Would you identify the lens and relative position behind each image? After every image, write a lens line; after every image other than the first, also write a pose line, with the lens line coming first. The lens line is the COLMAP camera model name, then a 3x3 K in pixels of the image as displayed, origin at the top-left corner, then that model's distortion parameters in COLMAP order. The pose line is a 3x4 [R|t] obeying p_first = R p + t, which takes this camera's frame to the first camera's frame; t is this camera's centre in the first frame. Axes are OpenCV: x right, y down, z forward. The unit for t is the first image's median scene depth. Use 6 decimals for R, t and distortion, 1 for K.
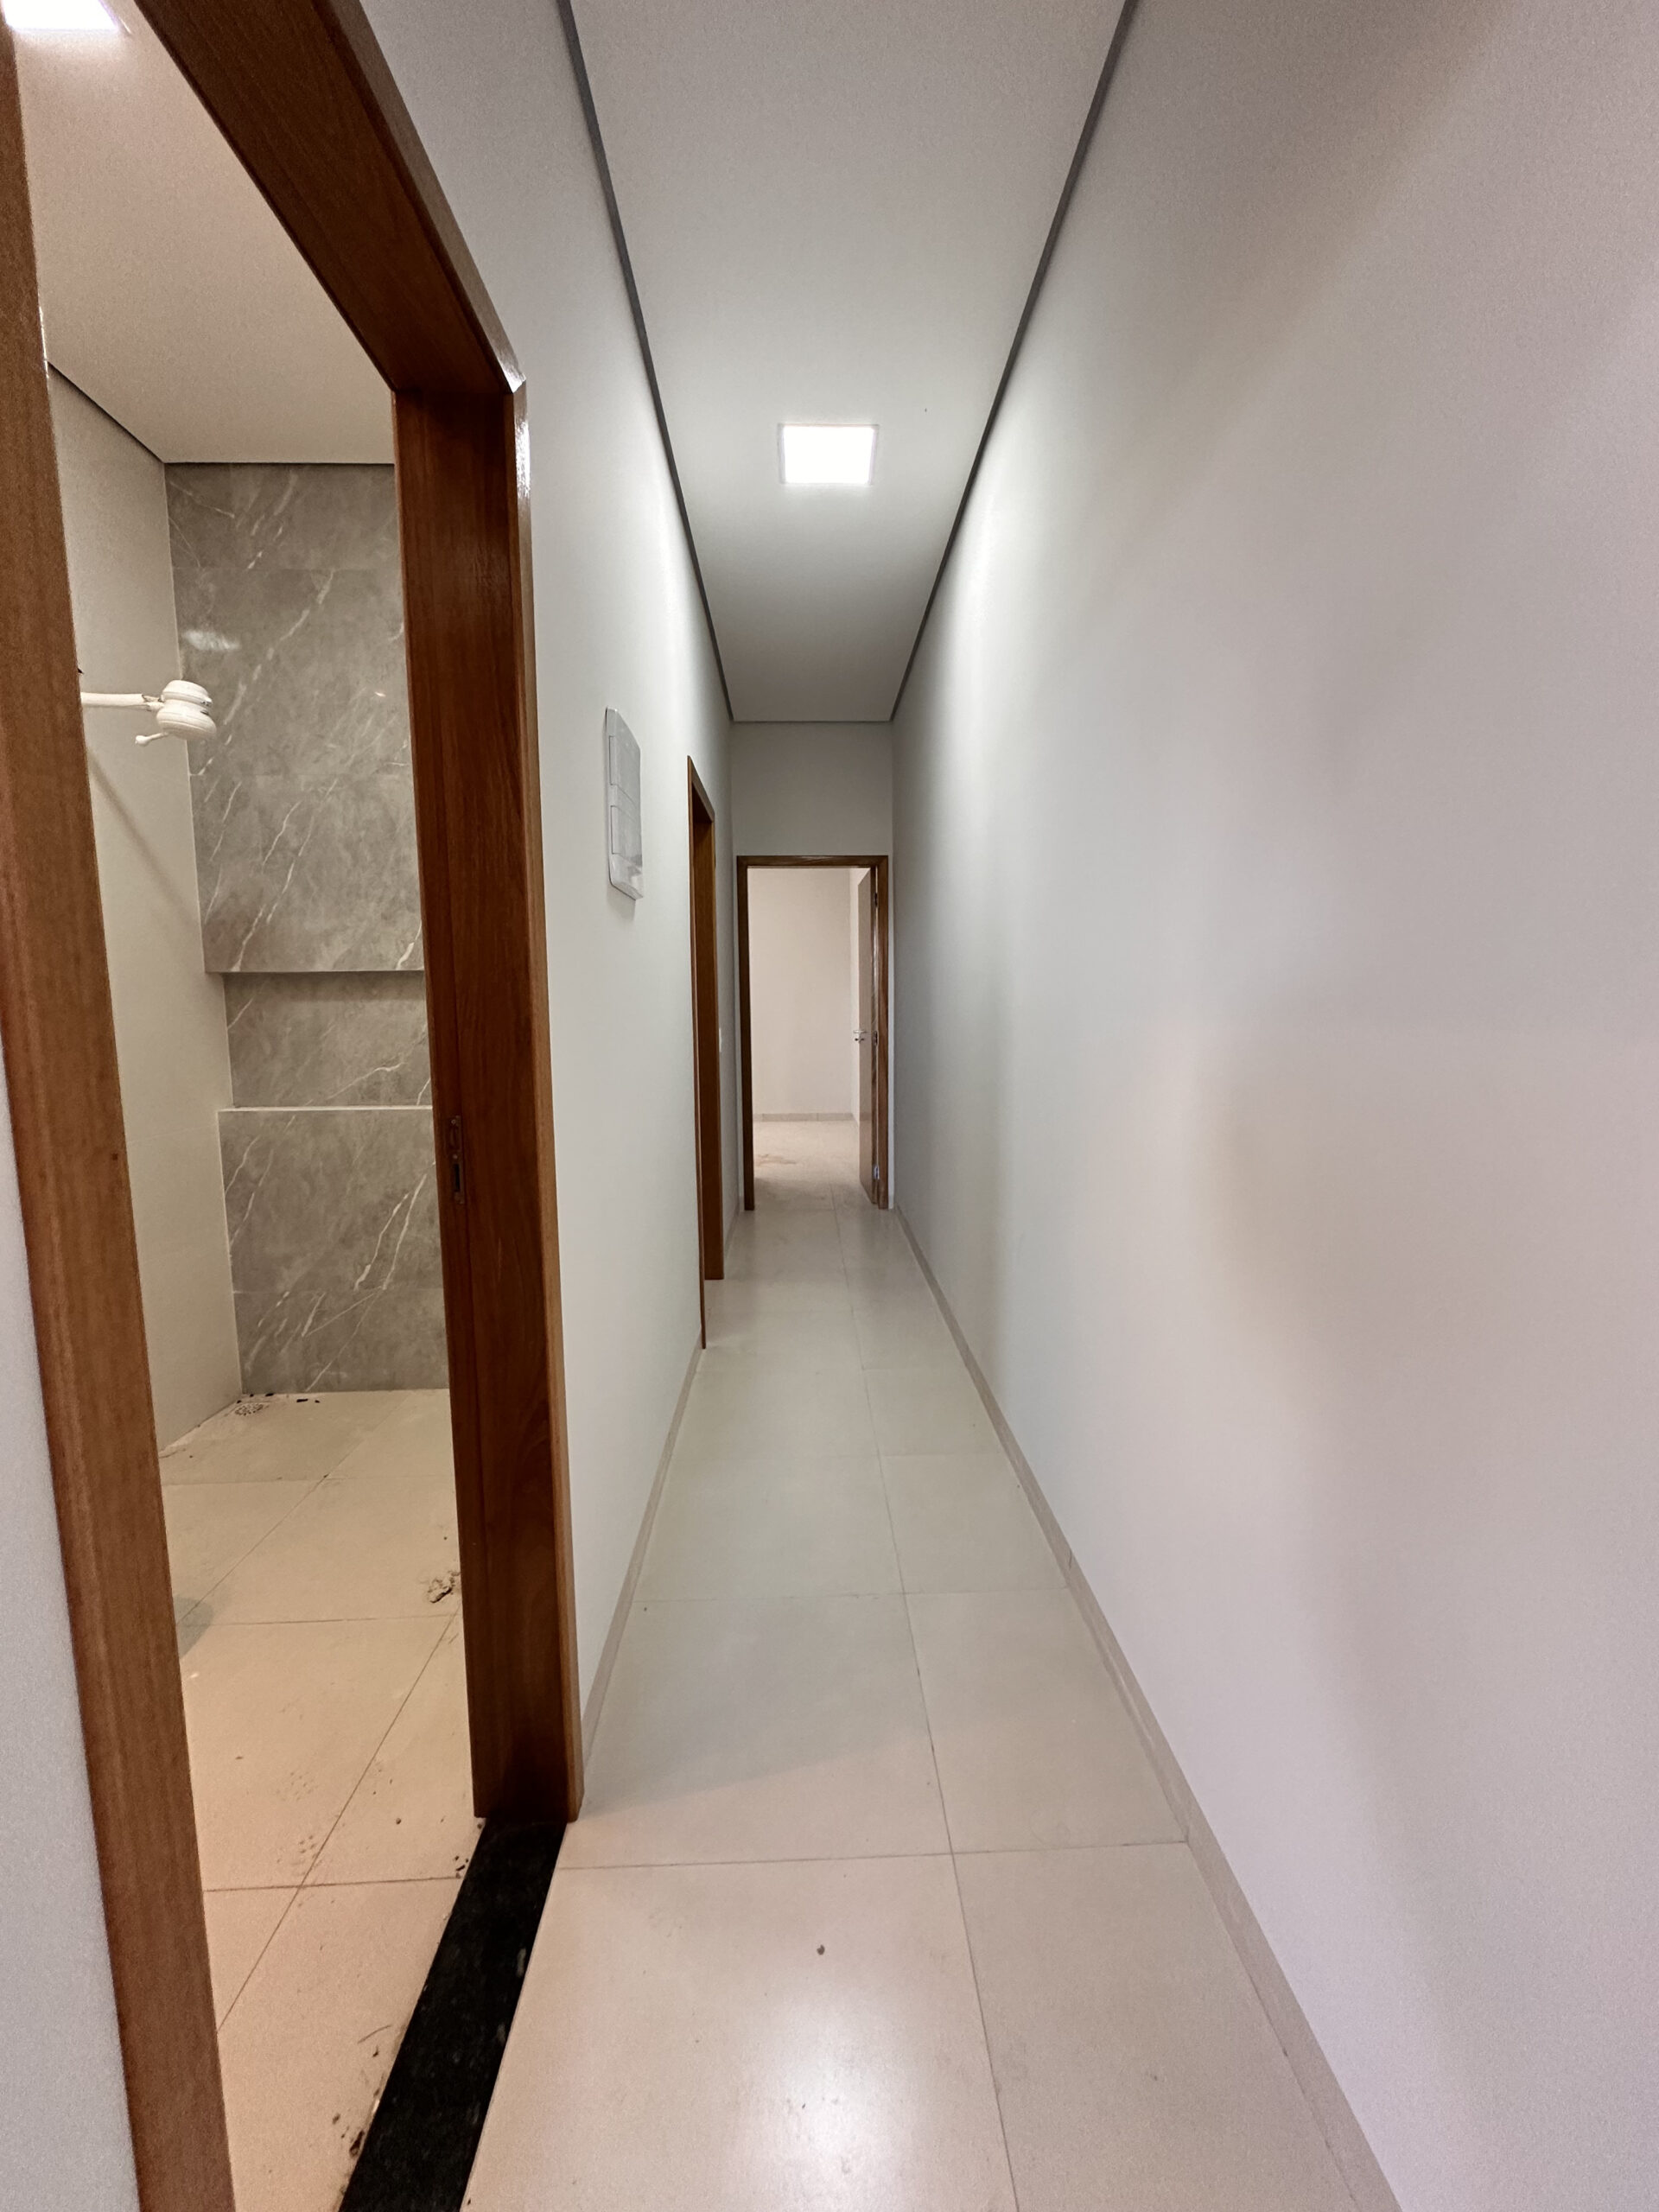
lens RADIAL K [[879.8, 0, 827.6], [0, 879.8, 1102.0], [0, 0, 1]] dist [-0.001668, -0.000218]
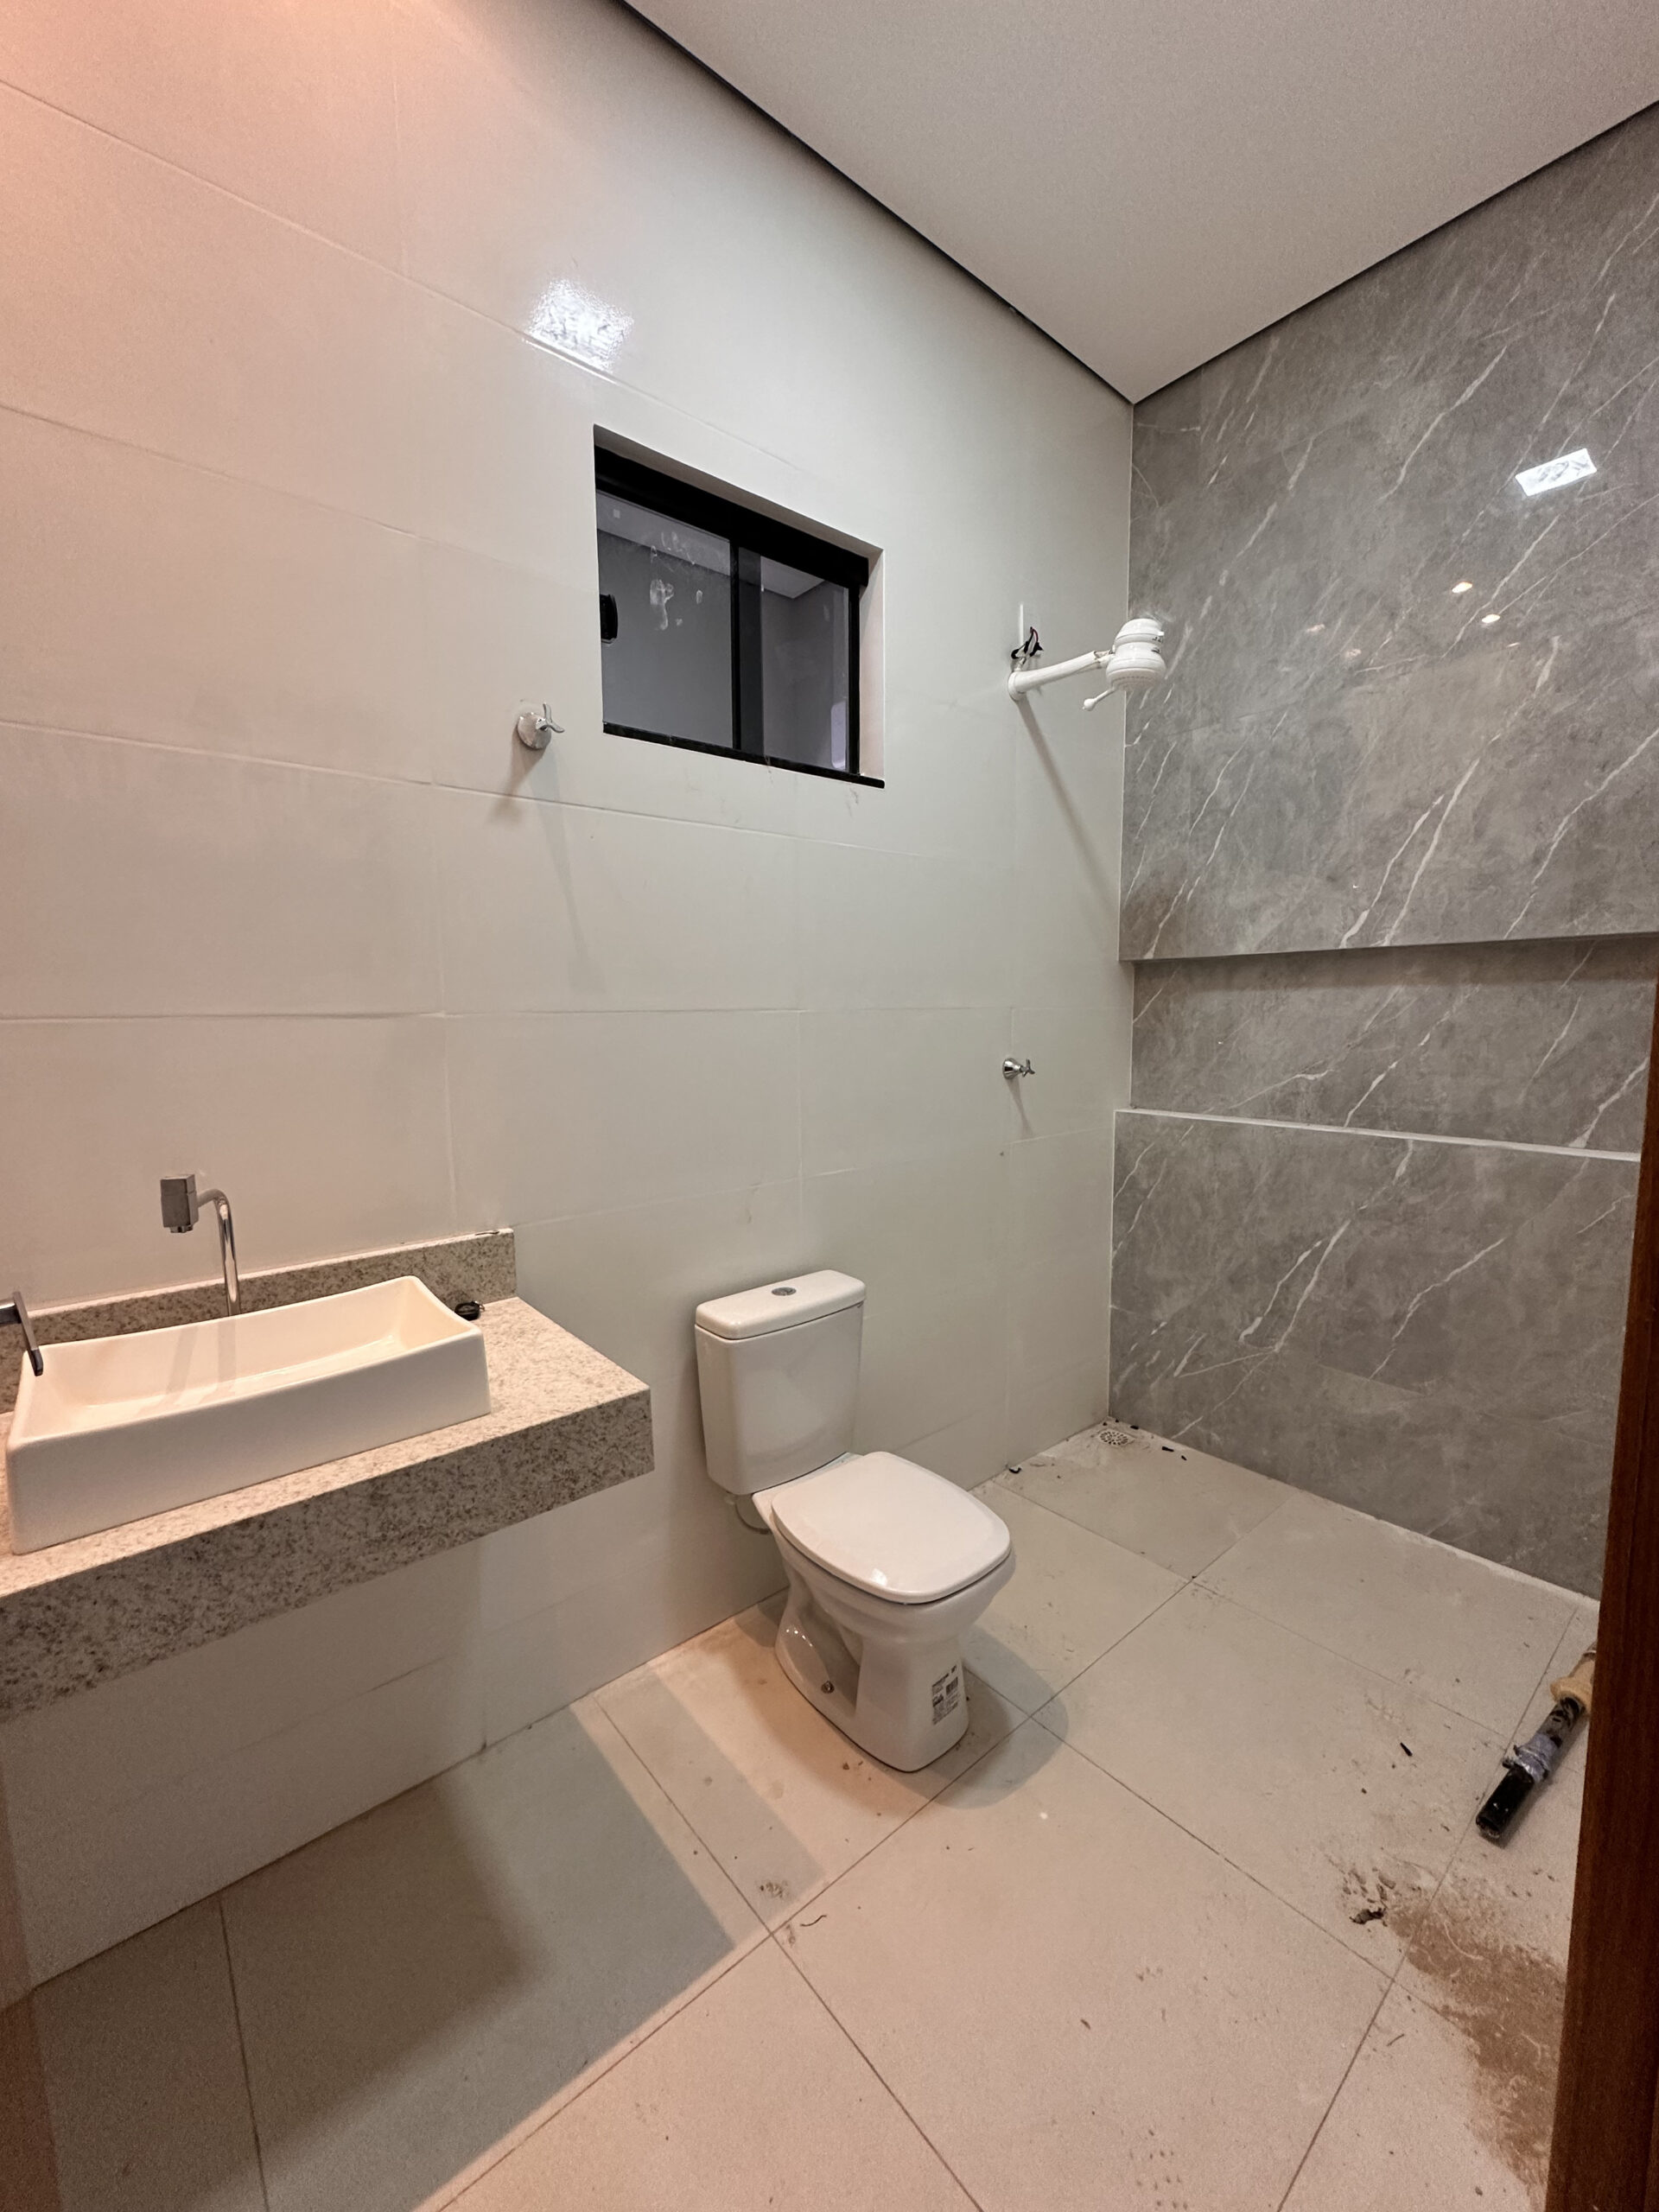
lens RADIAL K [[879.8, 0, 827.6], [0, 879.8, 1102.0], [0, 0, 1]] dist [-0.001668, -0.000218]
pose [[0.618368, 0.084837, -0.781296, -0.159500], [-0.081385, 0.995724, 0.043707, -0.015065], [0.781664, 0.036558, 0.622628, 0.186794]]
